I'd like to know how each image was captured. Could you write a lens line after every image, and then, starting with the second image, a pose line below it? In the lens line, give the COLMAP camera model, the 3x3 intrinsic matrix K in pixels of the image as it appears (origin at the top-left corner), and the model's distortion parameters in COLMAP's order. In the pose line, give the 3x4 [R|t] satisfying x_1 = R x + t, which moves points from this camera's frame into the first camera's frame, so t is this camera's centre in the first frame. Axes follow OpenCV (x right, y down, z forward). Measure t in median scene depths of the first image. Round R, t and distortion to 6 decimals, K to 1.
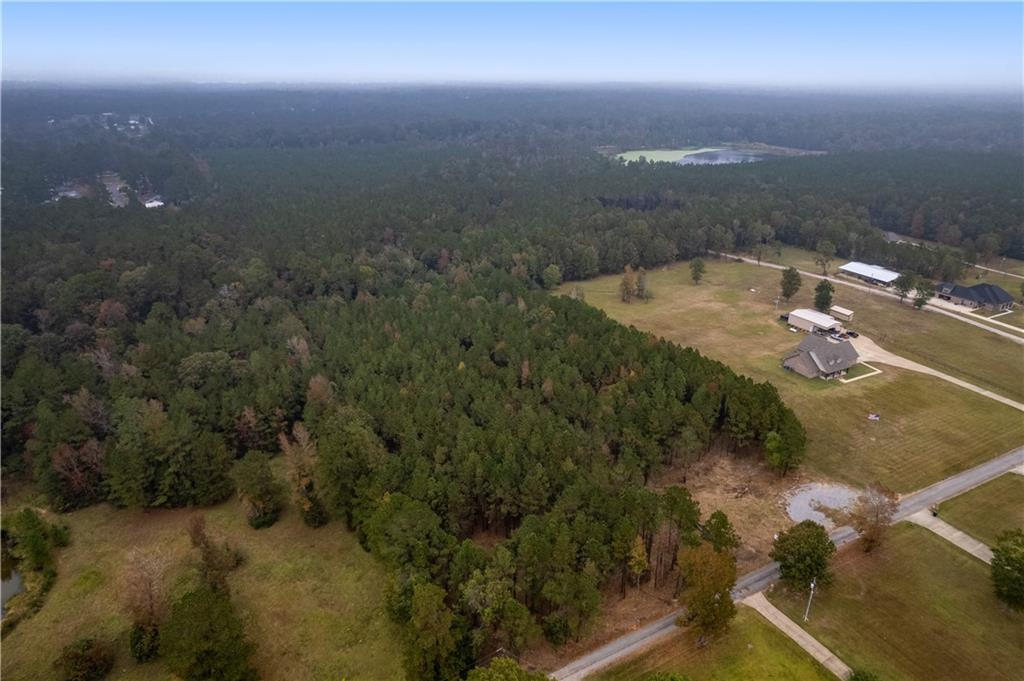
lens RADIAL K [[654.2, 0, 509.4], [0, 654.2, 344.2], [0, 0, 1]] dist [-0.034892, 0.015950]
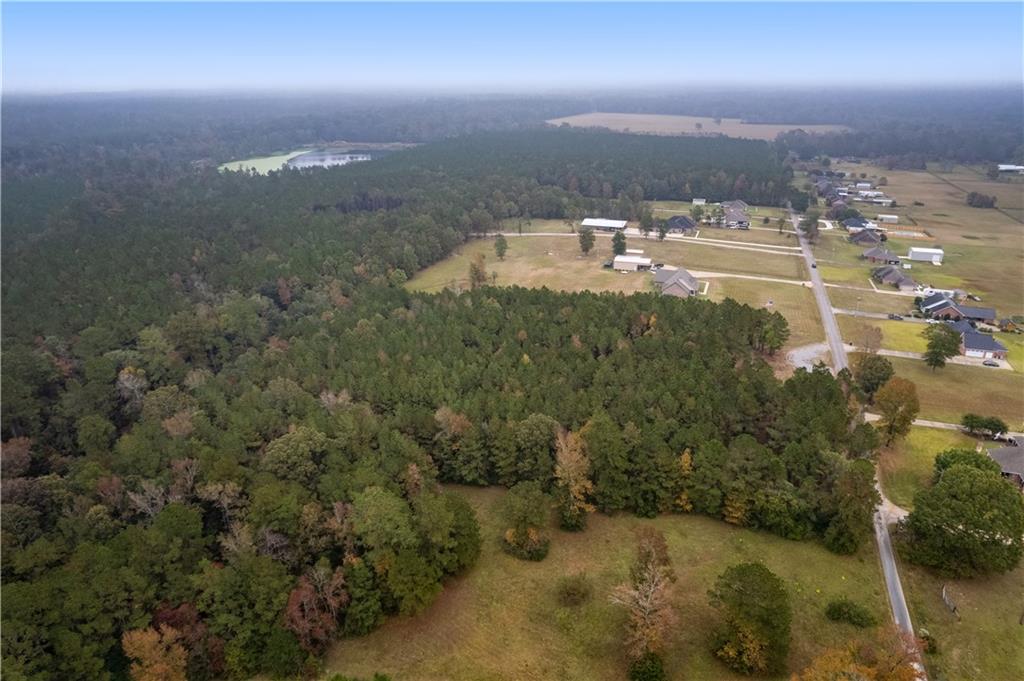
lens RADIAL K [[654.2, 0, 510.3], [0, 654.2, 337.2], [0, 0, 1]] dist [-0.034892, 0.015950]
pose [[0.725624, -0.273134, 0.631560, -0.468496], [0.281848, 0.955293, 0.089314, -0.062888], [-0.627719, 0.113195, 0.770166, 0.128234]]
